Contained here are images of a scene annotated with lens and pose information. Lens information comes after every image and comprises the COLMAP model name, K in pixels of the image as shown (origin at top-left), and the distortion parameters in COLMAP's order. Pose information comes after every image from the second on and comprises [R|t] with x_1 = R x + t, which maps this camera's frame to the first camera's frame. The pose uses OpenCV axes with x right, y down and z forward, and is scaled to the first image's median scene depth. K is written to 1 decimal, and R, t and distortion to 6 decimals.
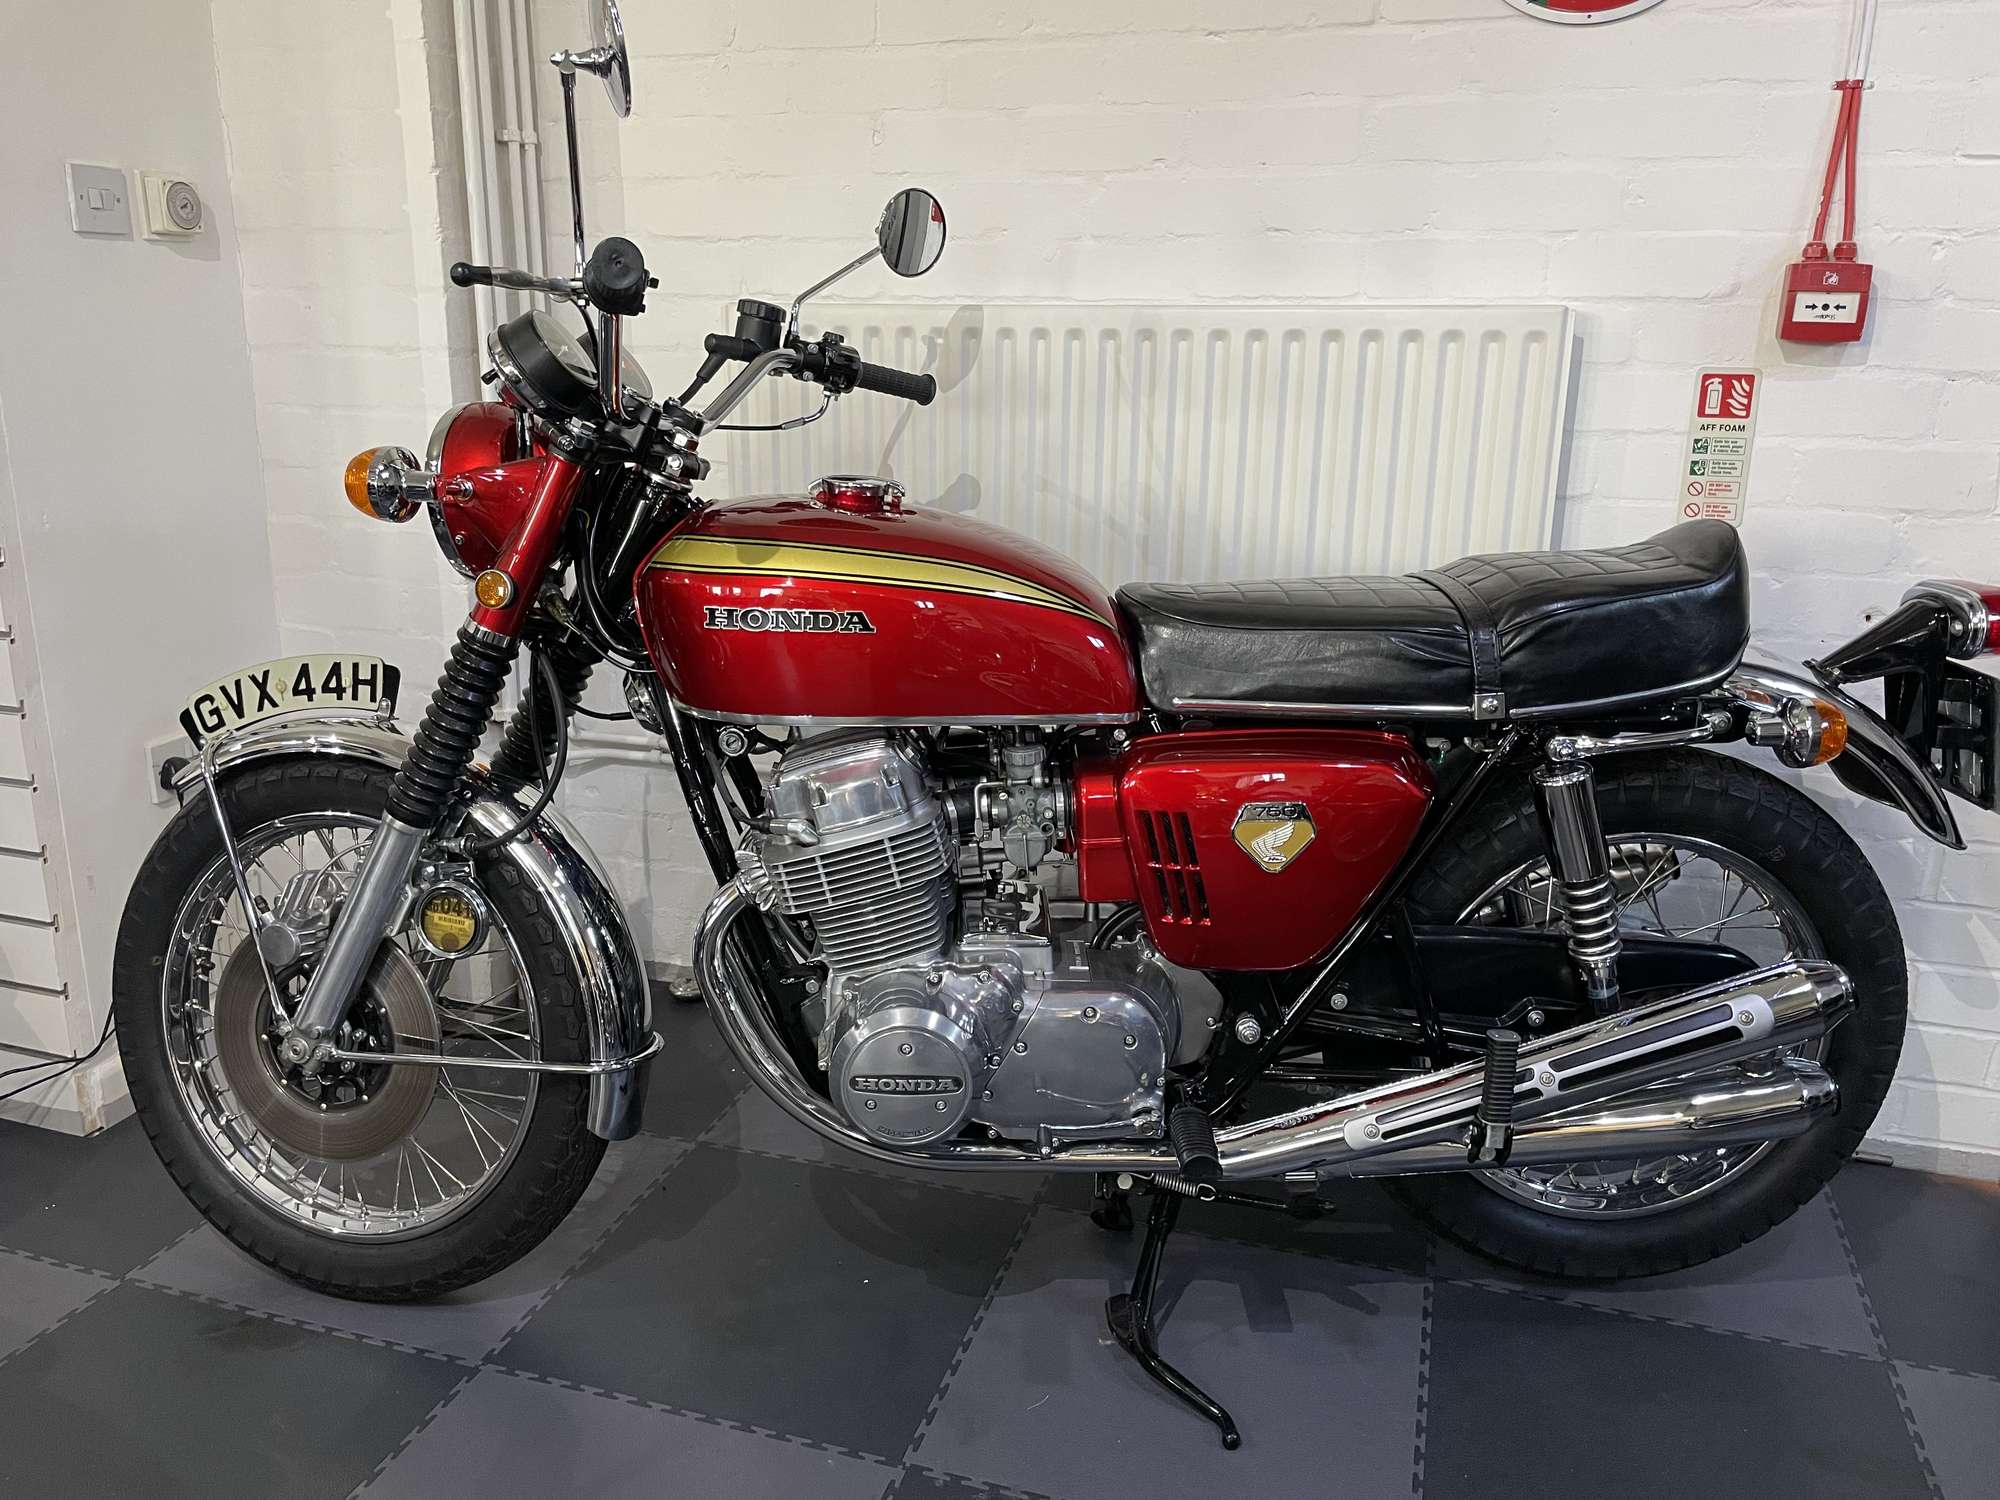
lens RADIAL K [[1478.8, 0, 1008.3], [0, 1478.8, 761.5], [0, 0, 1]] dist [0.021949, -0.022812]
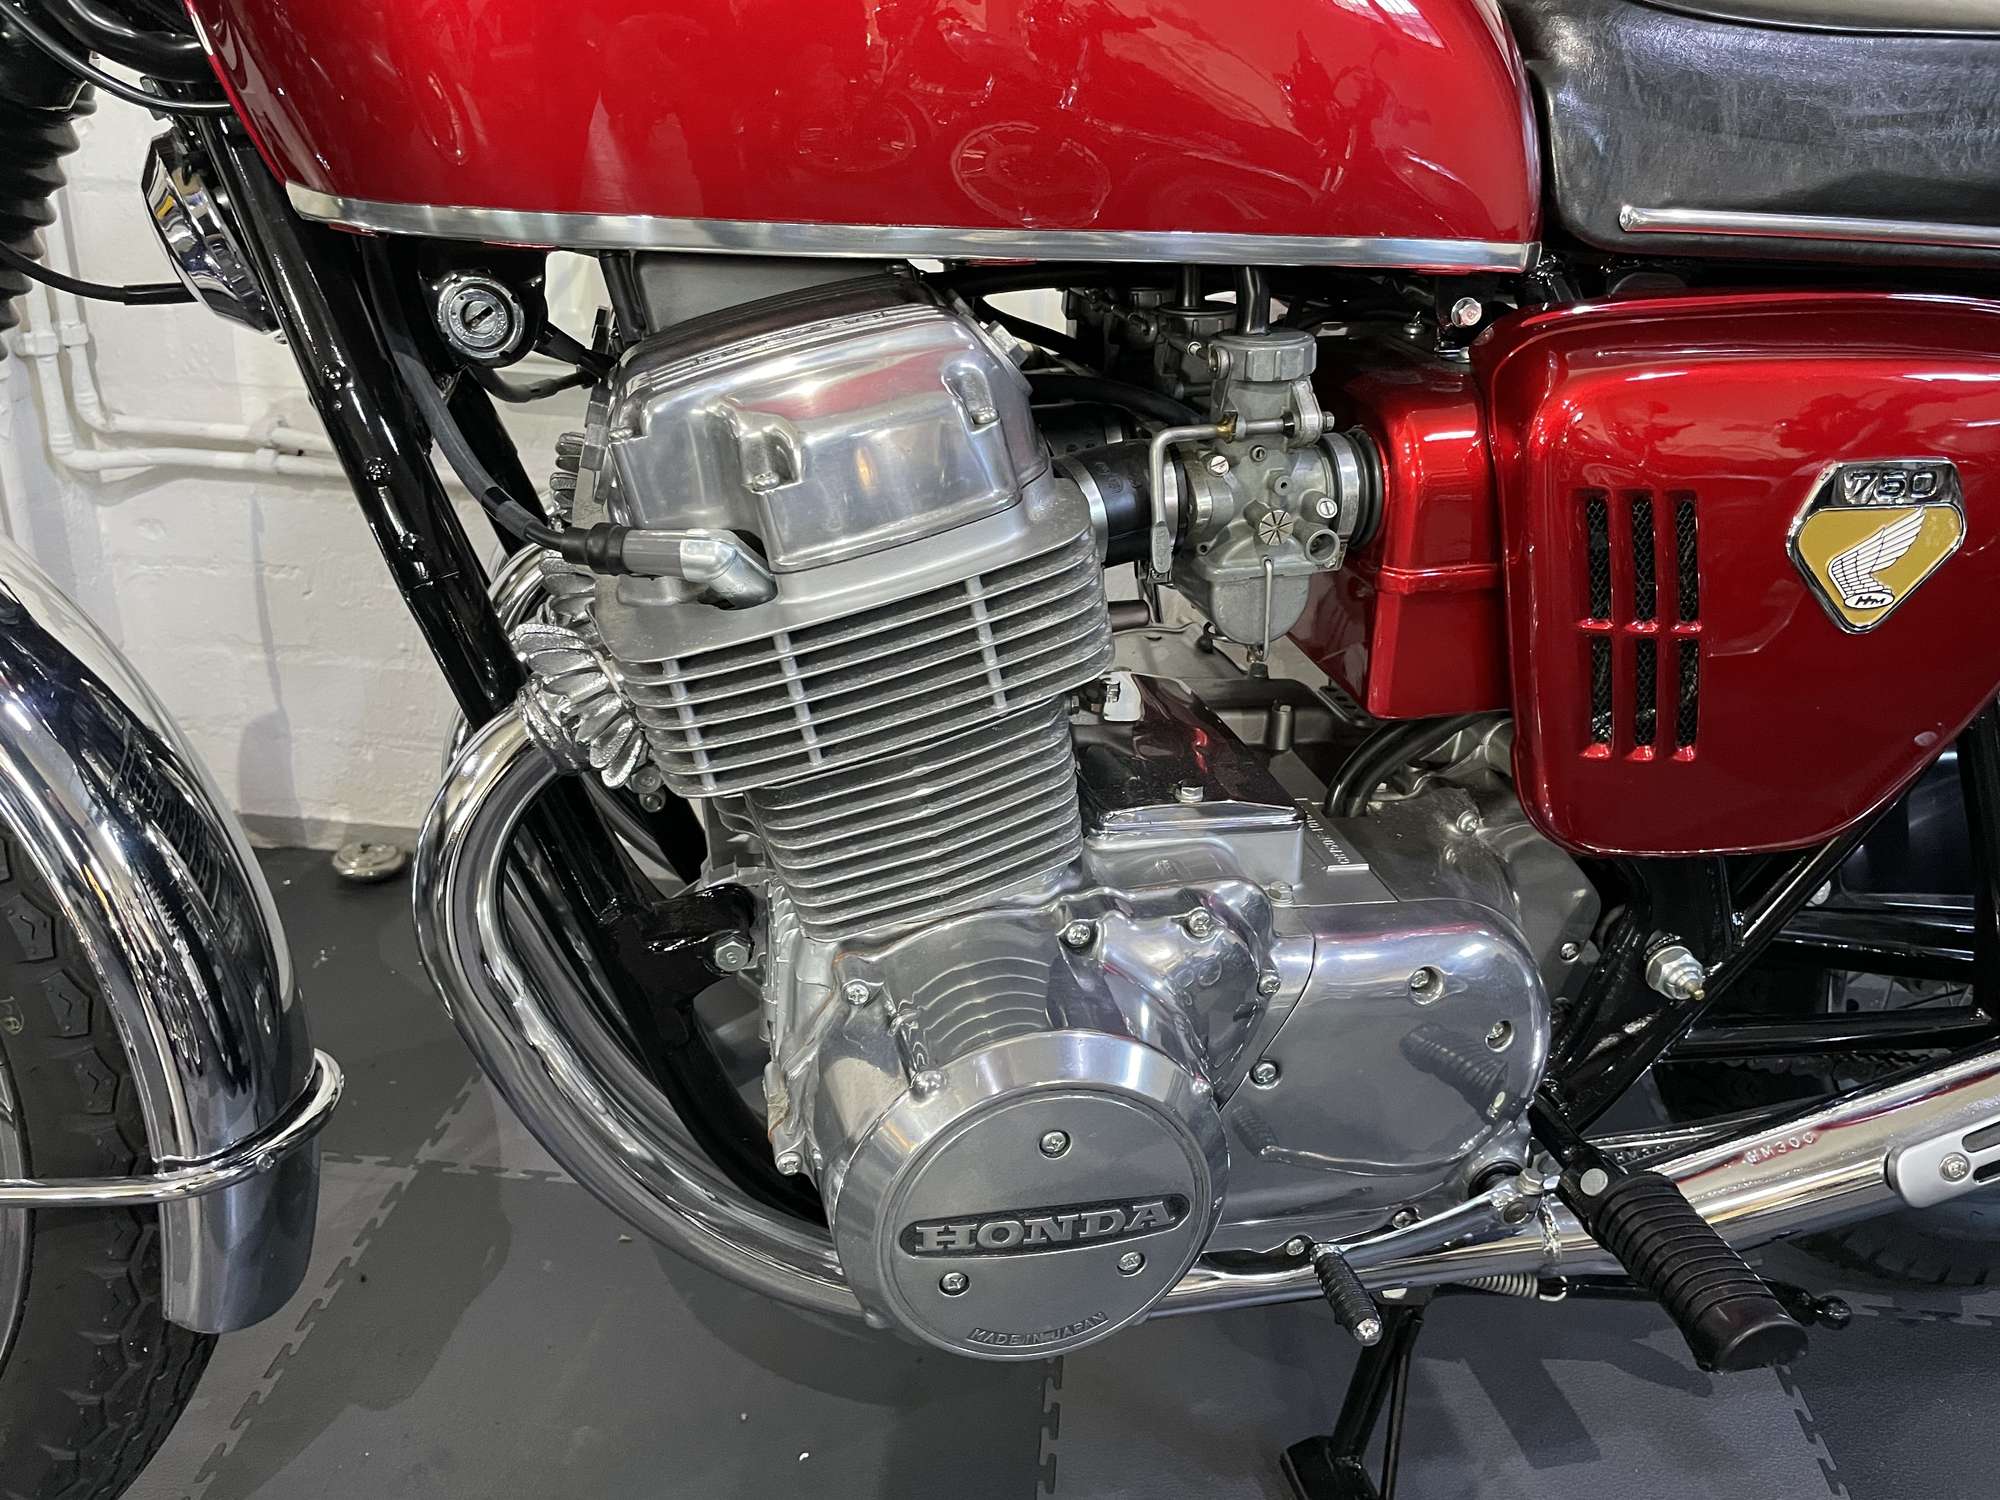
lens RADIAL K [[1478.8, 0, 1003.7], [0, 1478.8, 754.1], [0, 0, 1]] dist [0.021949, -0.022812]
pose [[0.976551, -0.052664, 0.208744, -0.146368], [0.019665, 0.987385, 0.157109, 0.036905], [-0.214385, -0.149320, 0.965268, 0.623949]]
